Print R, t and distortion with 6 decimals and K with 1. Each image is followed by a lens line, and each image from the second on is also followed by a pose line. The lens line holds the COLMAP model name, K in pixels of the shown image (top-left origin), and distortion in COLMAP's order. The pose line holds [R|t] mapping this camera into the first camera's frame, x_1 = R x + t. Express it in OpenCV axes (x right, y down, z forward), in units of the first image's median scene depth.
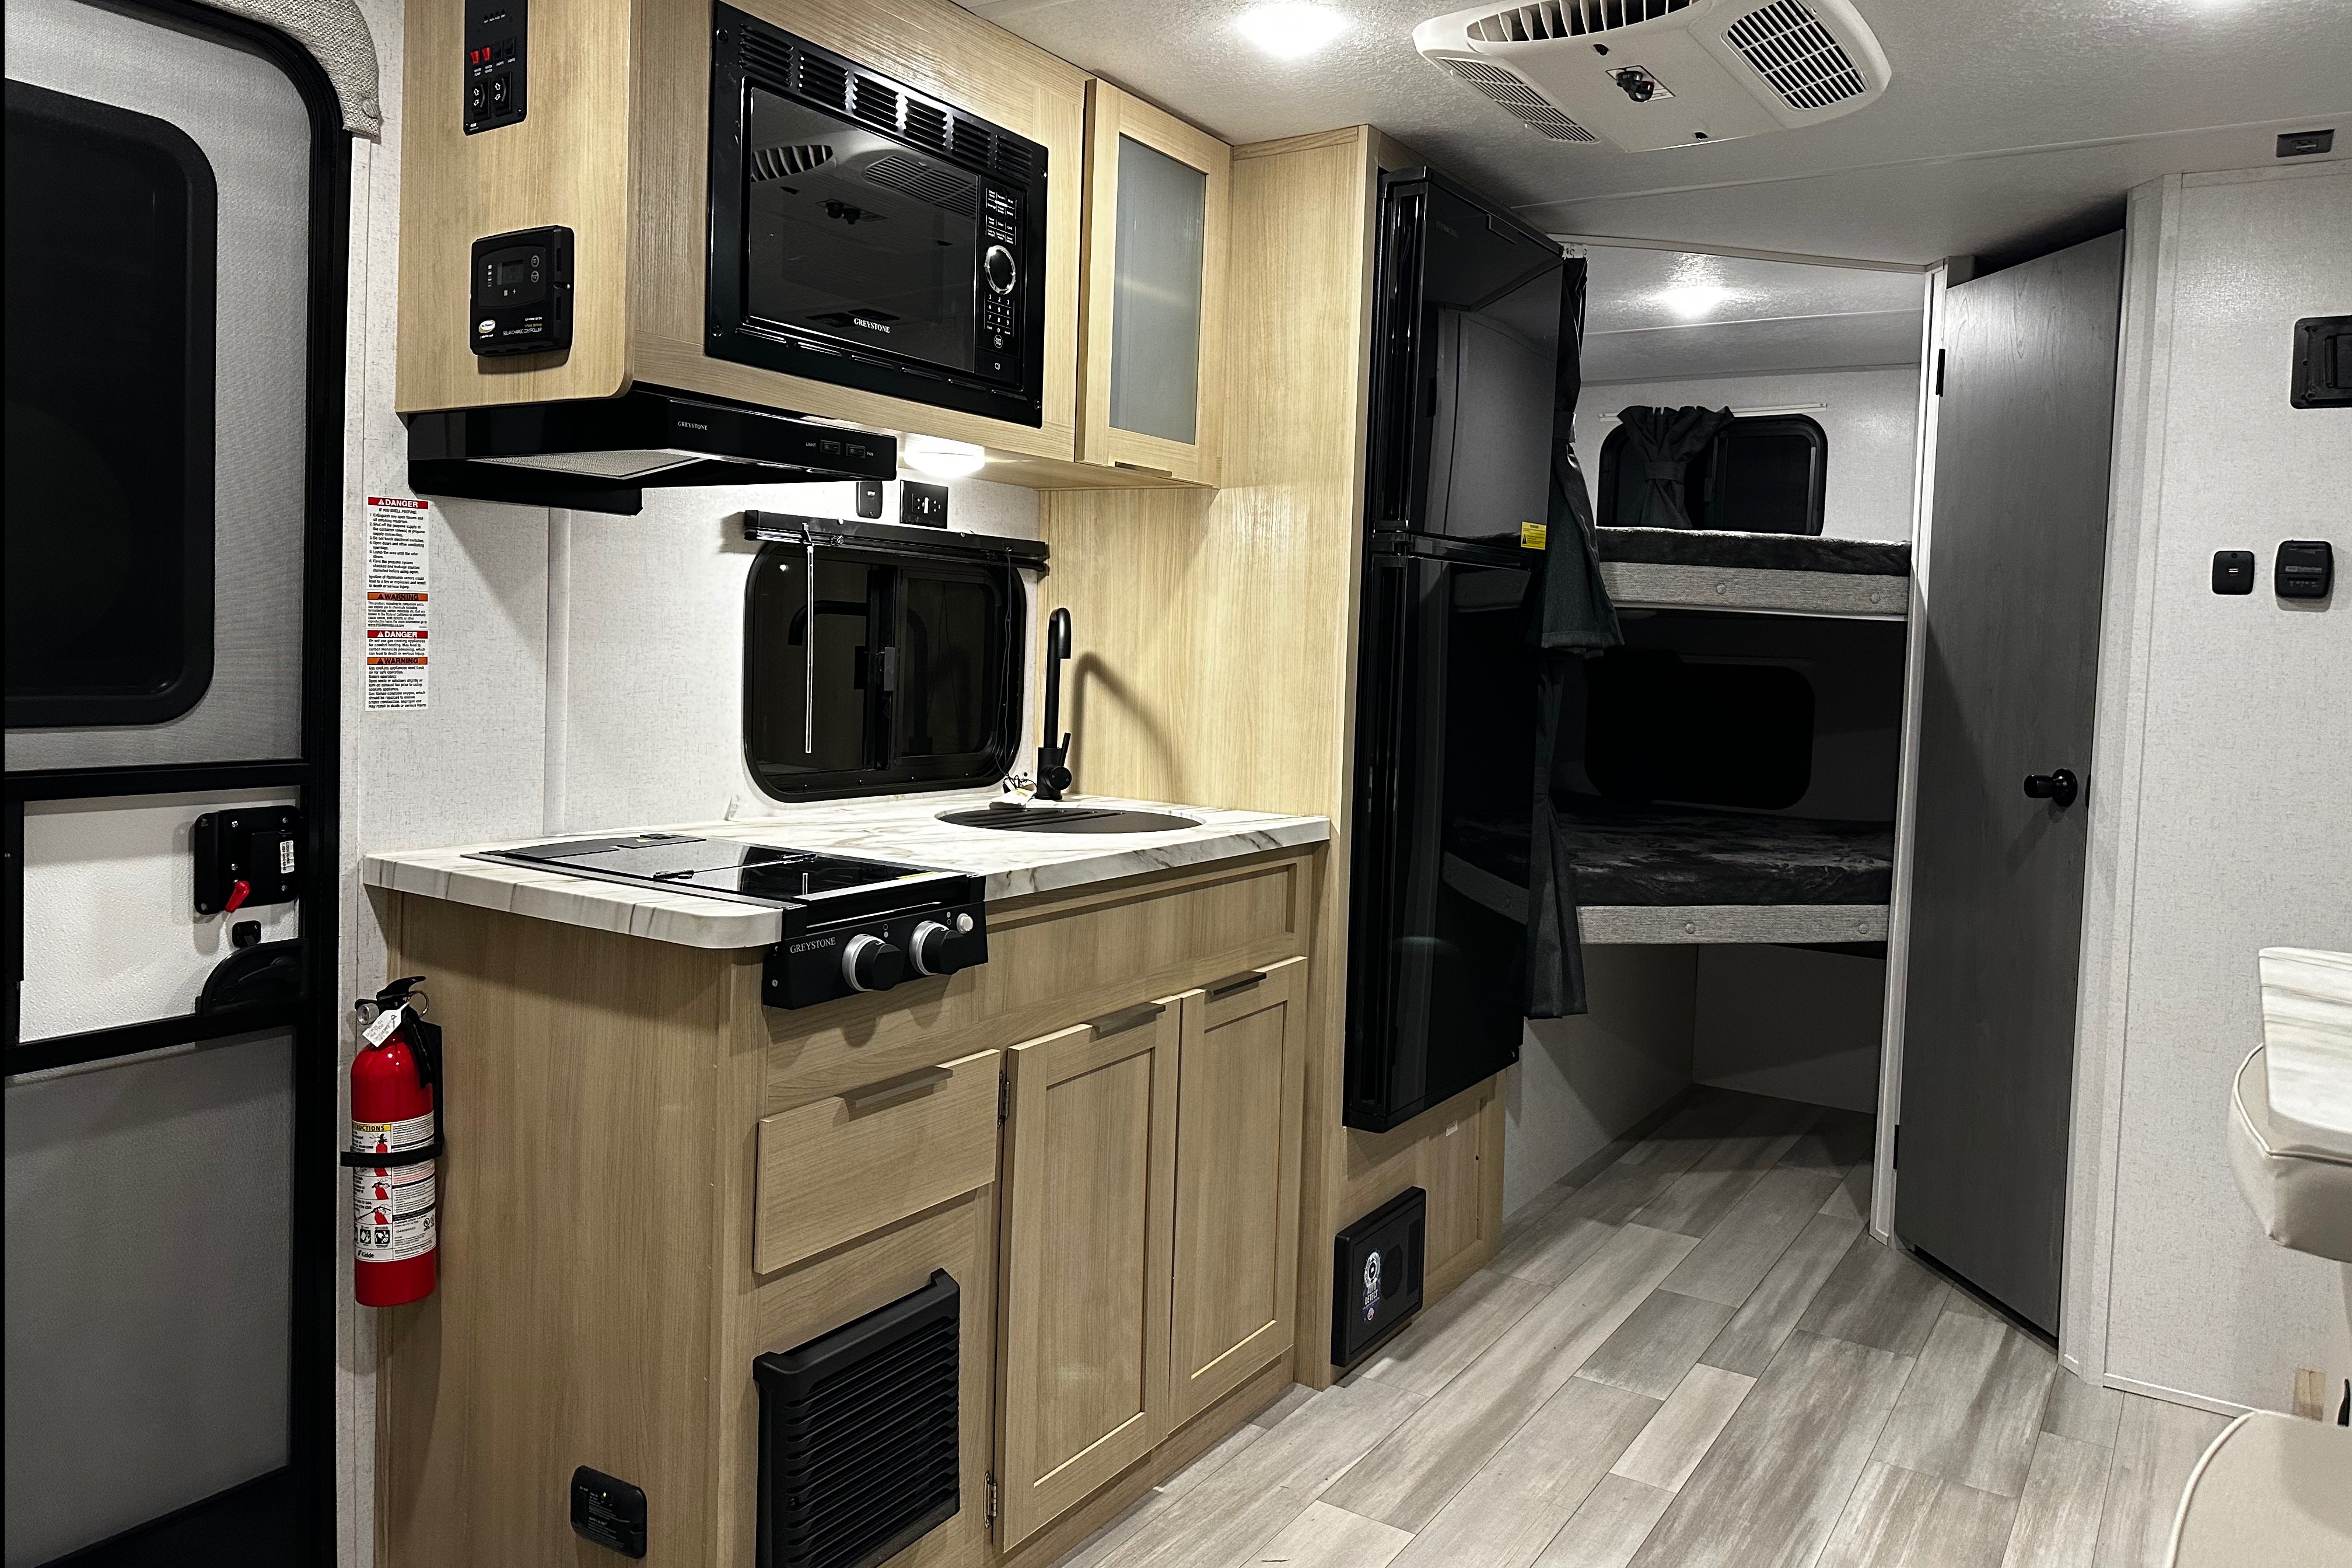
lens RADIAL K [[1619.2, 0, 1173.1], [0, 1619.2, 707.5], [0, 0, 1]] dist [0.042861, -0.003550]
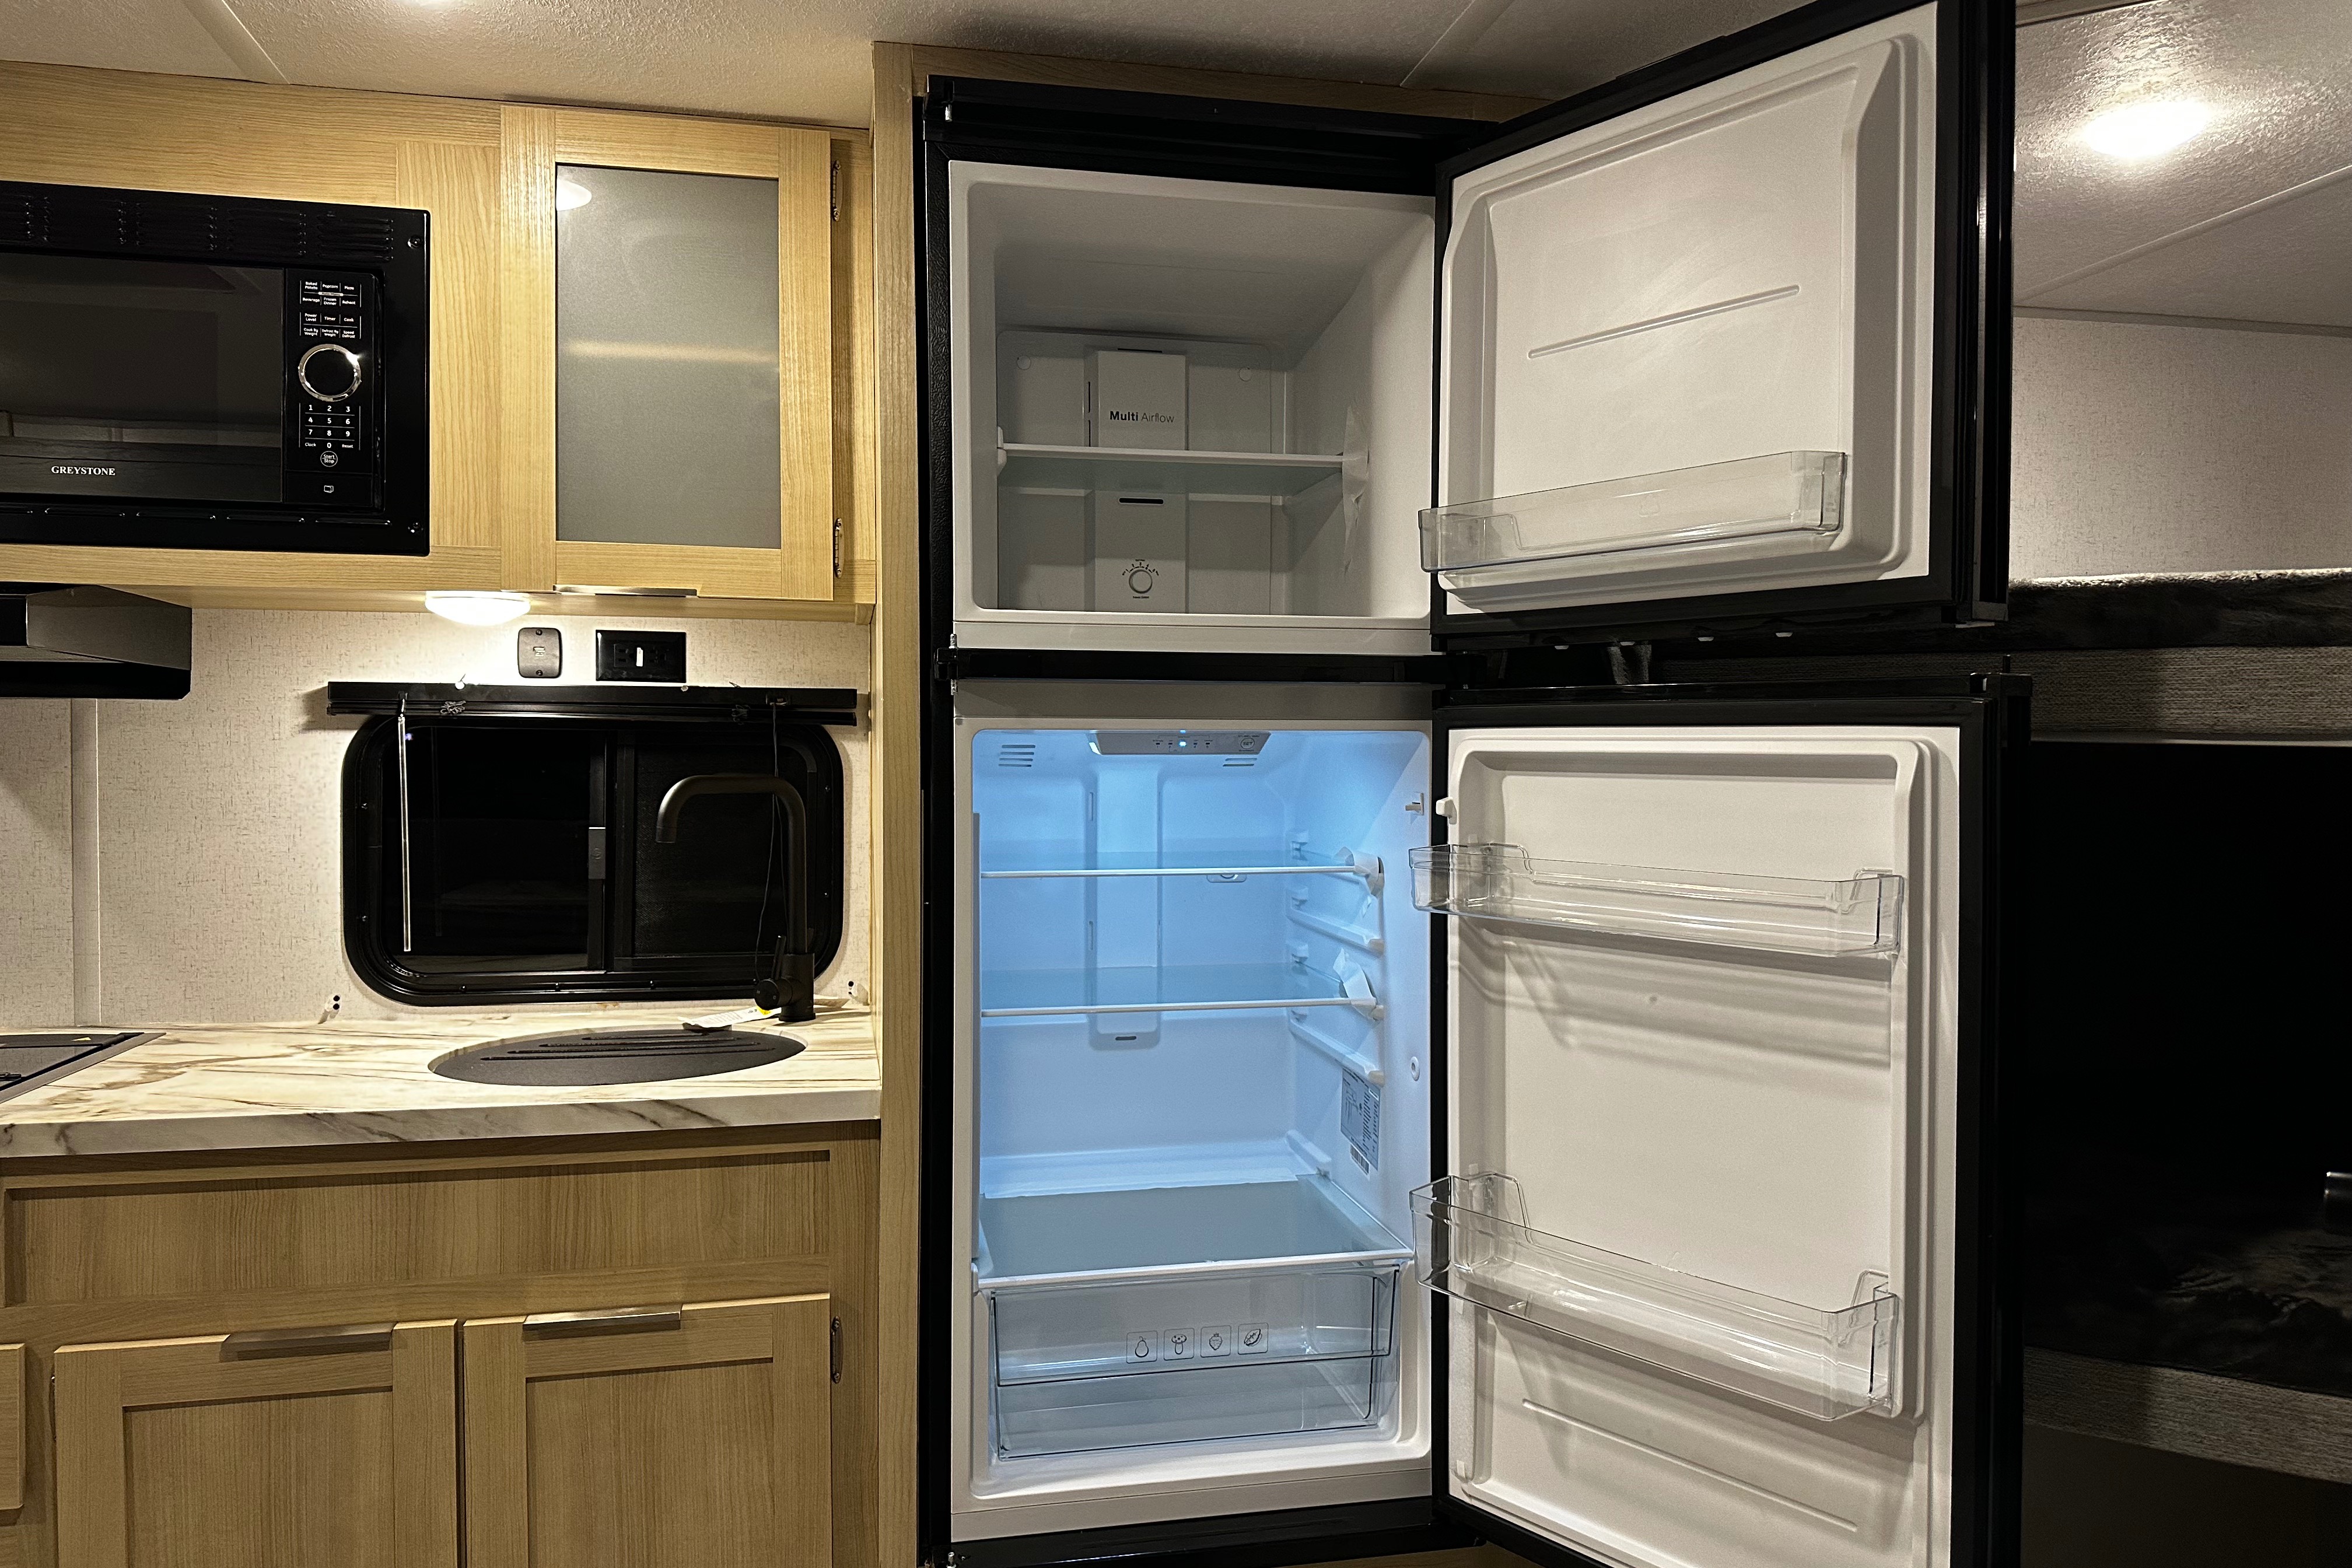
lens RADIAL K [[1667.5, 0, 1188.8], [0, 1667.5, 775.5], [0, 0, 1]] dist [-0.002688, -0.000472]
pose [[0.712342, -0.020957, -0.701520, 0.874059], [-0.009760, 0.999162, -0.039759, -0.043345], [0.701765, 0.035168, 0.711540, 0.799090]]
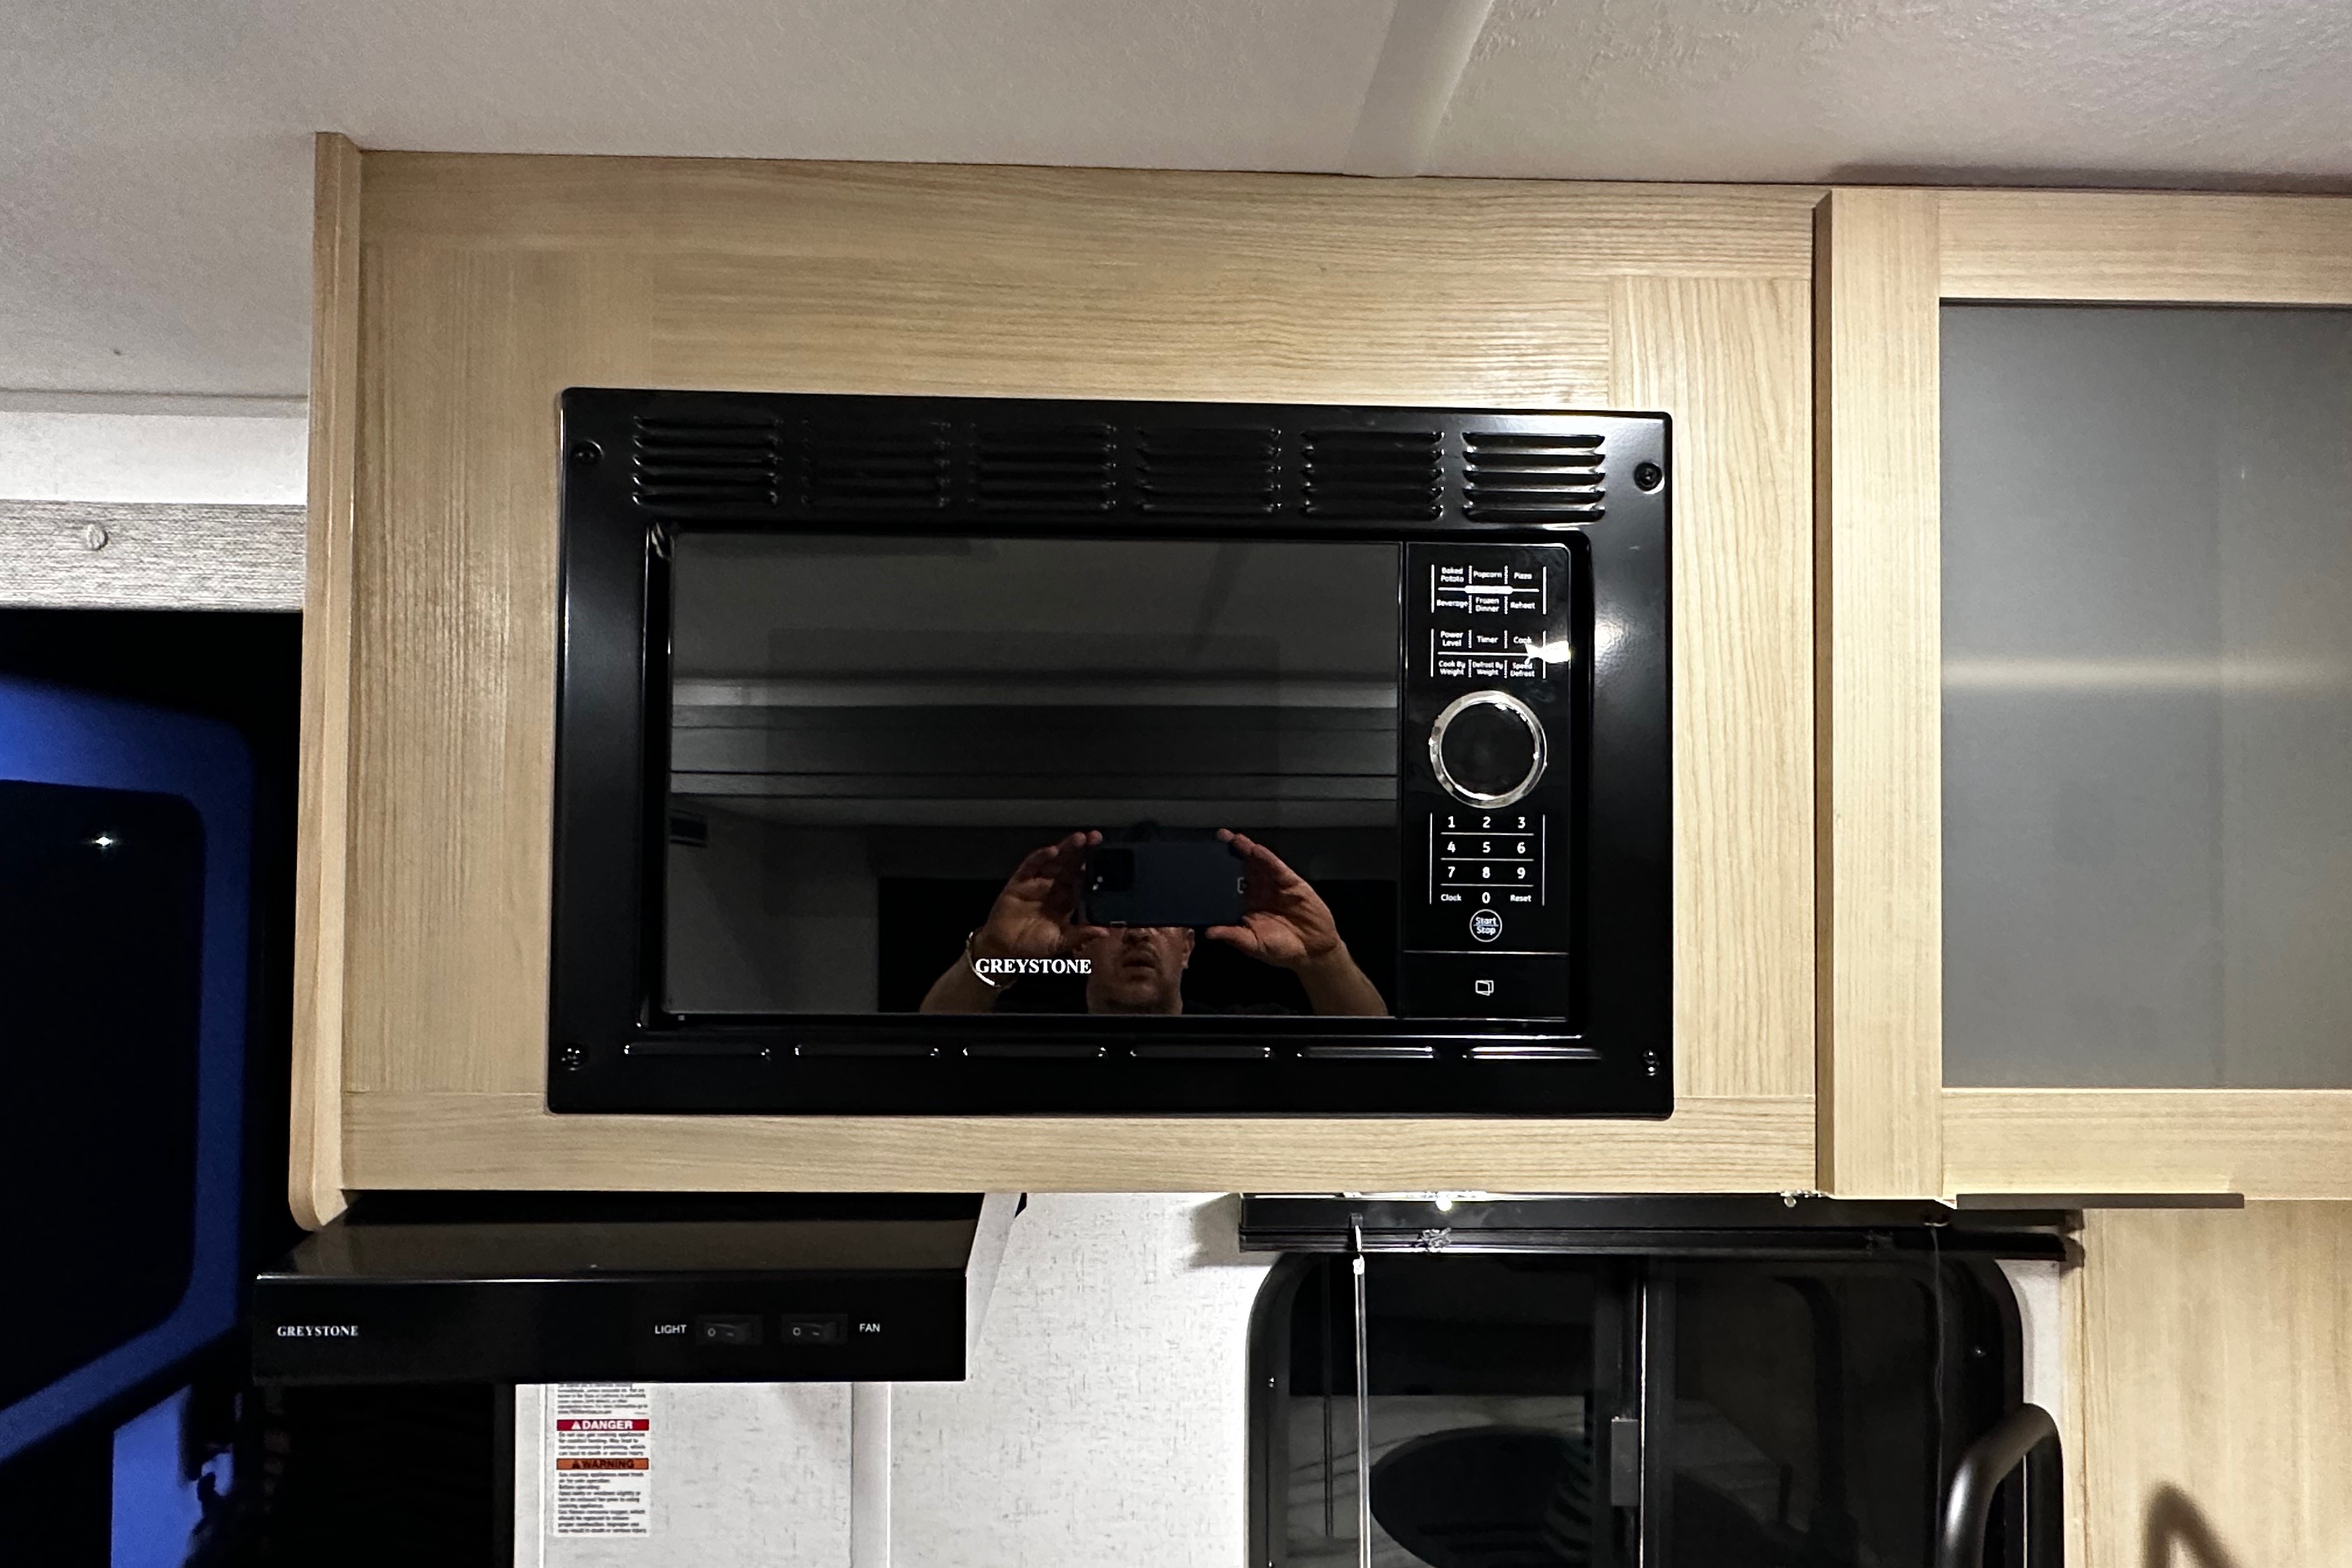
lens RADIAL K [[1331.3, 0, 1161.2], [0, 1331.3, 826.1], [0, 0, 1]] dist [0.001094, -0.011523]
pose [[0.573687, -0.055277, -0.817208, 0.126249], [-0.022873, 0.996250, -0.083444, -0.247909], [0.818755, 0.066563, 0.570271, 0.837974]]
